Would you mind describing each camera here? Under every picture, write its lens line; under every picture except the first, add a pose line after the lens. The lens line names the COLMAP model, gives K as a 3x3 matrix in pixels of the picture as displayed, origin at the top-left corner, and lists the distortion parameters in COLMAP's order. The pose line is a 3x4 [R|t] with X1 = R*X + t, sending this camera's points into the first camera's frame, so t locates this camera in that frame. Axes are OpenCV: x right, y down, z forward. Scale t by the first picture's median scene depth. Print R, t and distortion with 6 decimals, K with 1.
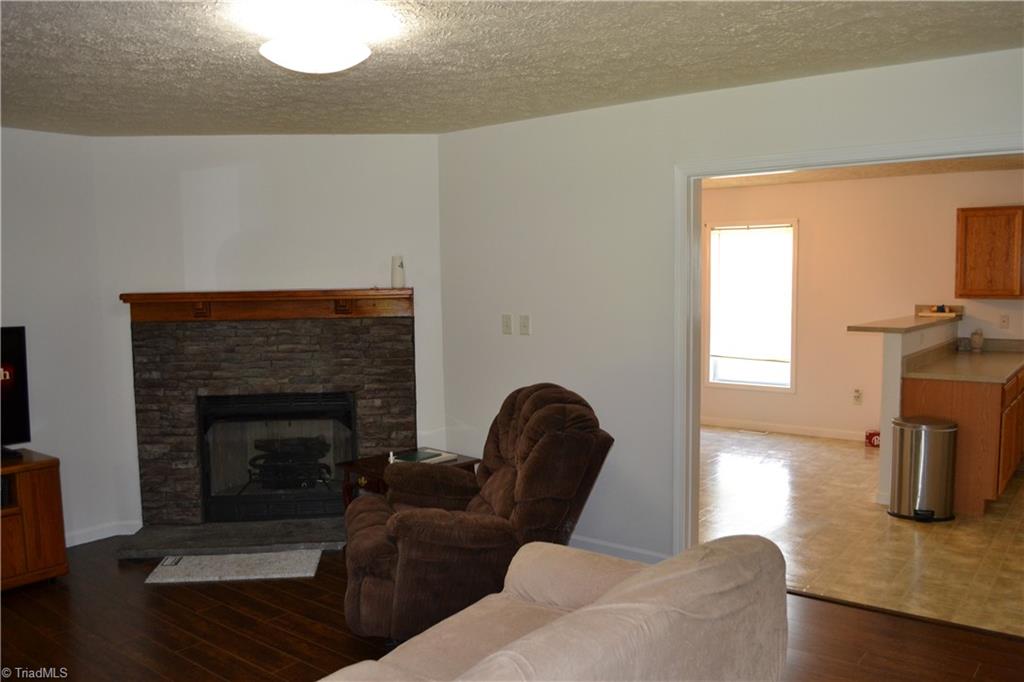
lens RADIAL K [[815.8, 0, 517.8], [0, 815.8, 361.5], [0, 0, 1]] dist [-0.082266, 0.012214]
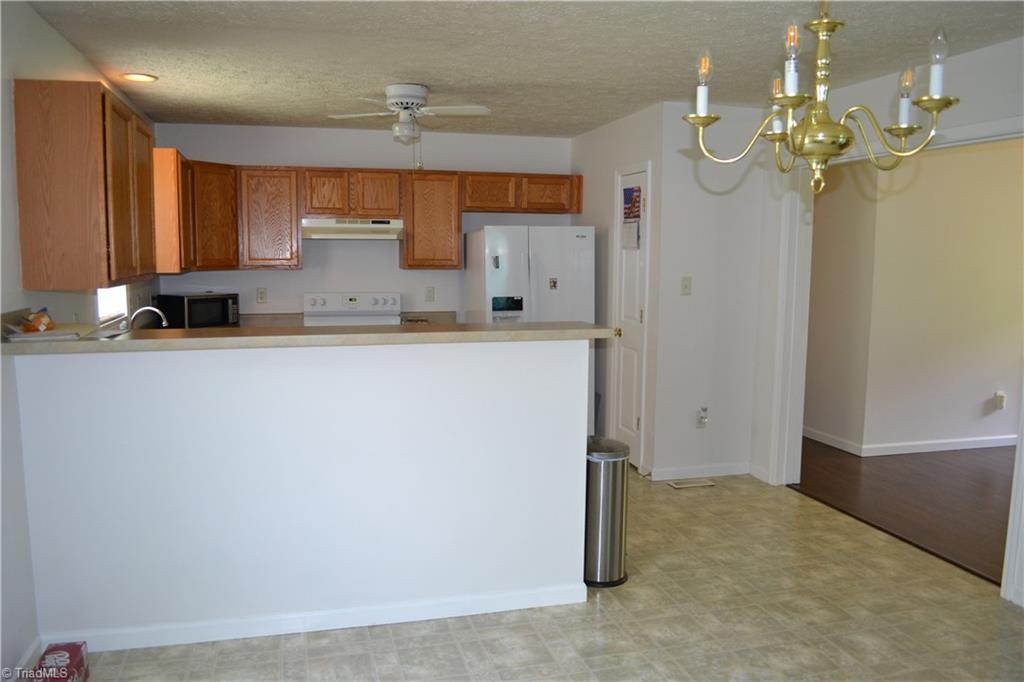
lens RADIAL K [[815.8, 0, 494.7], [0, 815.8, 357.1], [0, 0, 1]] dist [-0.082266, 0.012214]
pose [[-0.788553, -0.069626, 0.611013, 0.138281], [0.068442, 0.977461, 0.199713, -0.146894], [-0.611146, 0.199303, -0.766015, 1.552743]]
